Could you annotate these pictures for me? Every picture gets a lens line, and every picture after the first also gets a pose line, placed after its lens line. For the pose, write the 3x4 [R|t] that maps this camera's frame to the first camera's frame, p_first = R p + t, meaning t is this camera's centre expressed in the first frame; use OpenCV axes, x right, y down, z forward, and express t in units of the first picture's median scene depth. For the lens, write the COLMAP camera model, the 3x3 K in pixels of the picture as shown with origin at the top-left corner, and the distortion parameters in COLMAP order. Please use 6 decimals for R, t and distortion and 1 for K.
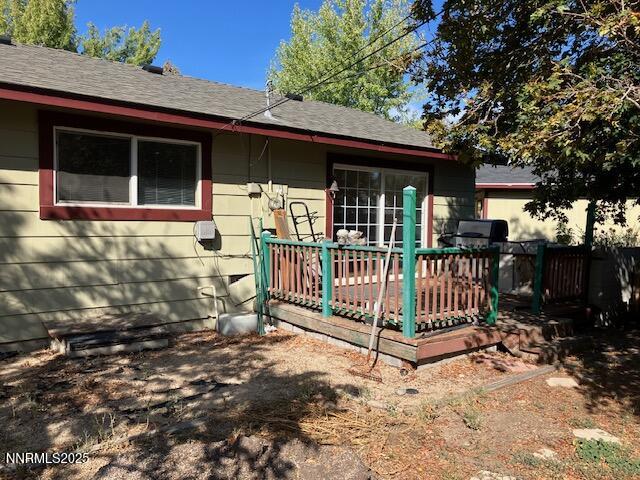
lens RADIAL K [[527.1, 0, 320.7], [0, 527.1, 240.0], [0, 0, 1]] dist [0.052555, -0.068197]
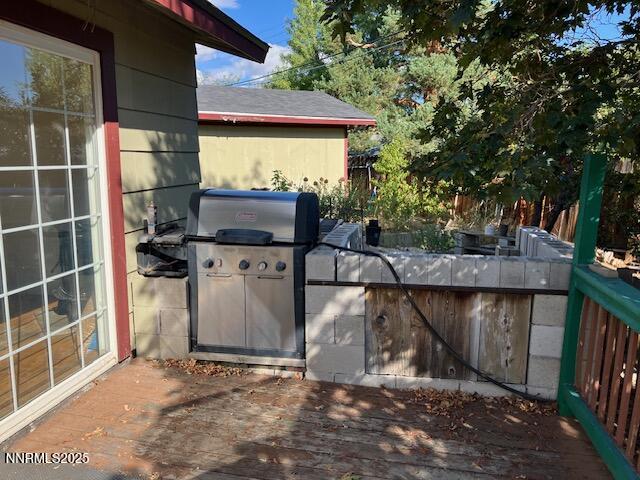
lens RADIAL K [[527.1, 0, 320.9], [0, 527.1, 240.2], [0, 0, 1]] dist [0.052555, -0.068197]
pose [[0.768105, -0.108809, 0.631011, 0.089235], [0.032350, 0.990792, 0.131469, -0.051028], [-0.639506, -0.080569, 0.764553, 0.648319]]
